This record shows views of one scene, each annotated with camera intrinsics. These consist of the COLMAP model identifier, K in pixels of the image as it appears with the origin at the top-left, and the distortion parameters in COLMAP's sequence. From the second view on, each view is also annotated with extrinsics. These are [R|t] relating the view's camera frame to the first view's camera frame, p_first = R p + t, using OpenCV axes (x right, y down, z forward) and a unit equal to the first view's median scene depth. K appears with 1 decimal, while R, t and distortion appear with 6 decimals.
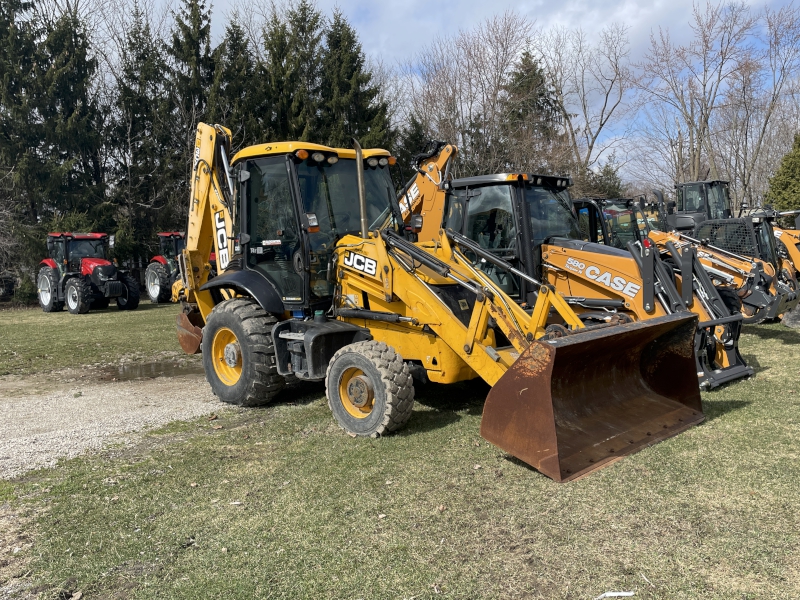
lens RADIAL K [[693.4, 0, 402.6], [0, 693.4, 299.7], [0, 0, 1]] dist [0.086287, -0.000418]
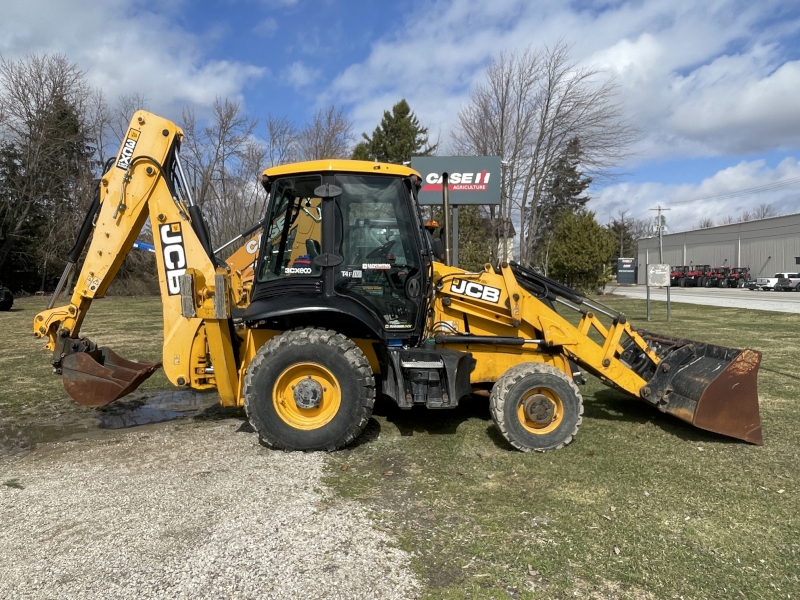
lens RADIAL K [[588.1, 0, 397.2], [0, 588.1, 293.3], [0, 0, 1]] dist [0.002553, -0.000600]
pose [[0.682170, 0.025336, 0.730755, -0.753154], [0.022287, 0.998215, -0.055415, -0.001739], [-0.730854, 0.054089, 0.680387, 0.449358]]
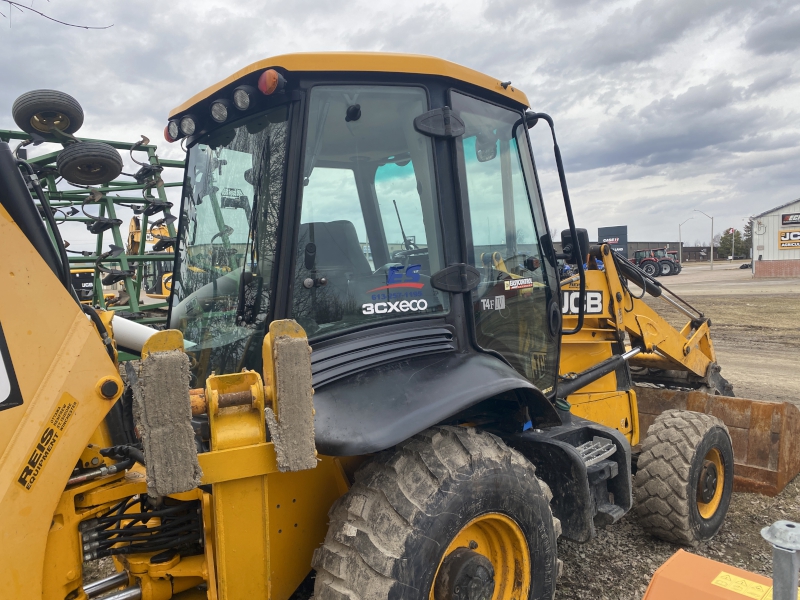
lens RADIAL K [[606.9, 0, 398.2], [0, 606.9, 306.9], [0, 0, 1]] dist [0.052332, -0.051869]
pose [[0.050189, -0.025513, 0.998414, -0.611746], [0.136339, 0.990490, 0.018457, -0.086499], [-0.989390, 0.135196, 0.053190, 1.072873]]
